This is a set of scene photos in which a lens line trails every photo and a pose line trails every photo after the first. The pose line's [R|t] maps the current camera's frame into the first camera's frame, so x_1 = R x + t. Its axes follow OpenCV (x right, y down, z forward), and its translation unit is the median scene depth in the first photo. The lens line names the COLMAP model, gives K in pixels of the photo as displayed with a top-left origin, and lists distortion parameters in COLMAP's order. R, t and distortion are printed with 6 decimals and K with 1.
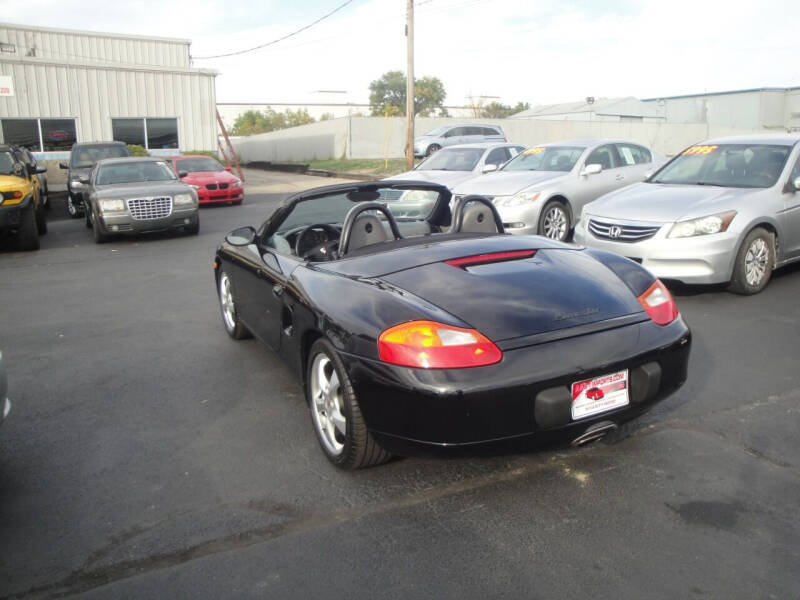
lens RADIAL K [[658.1, 0, 412.9], [0, 658.1, 297.4], [0, 0, 1]] dist [-0.163643, 0.145426]
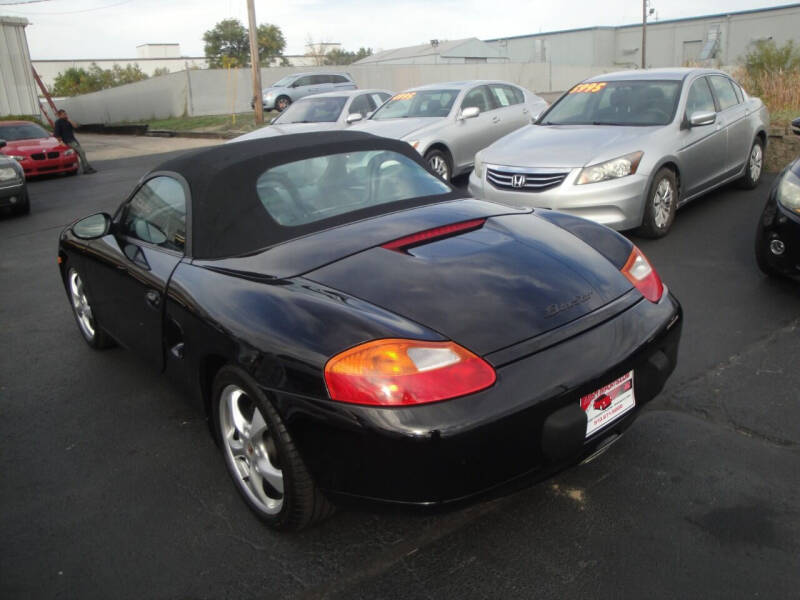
lens RADIAL K [[658.1, 0, 412.9], [0, 658.1, 297.4], [0, 0, 1]] dist [-0.163643, 0.145426]
pose [[0.972716, -0.101562, 0.208587, -0.042621], [0.085566, 0.992755, 0.084353, -0.028791], [-0.215643, -0.064204, 0.974359, 0.124684]]
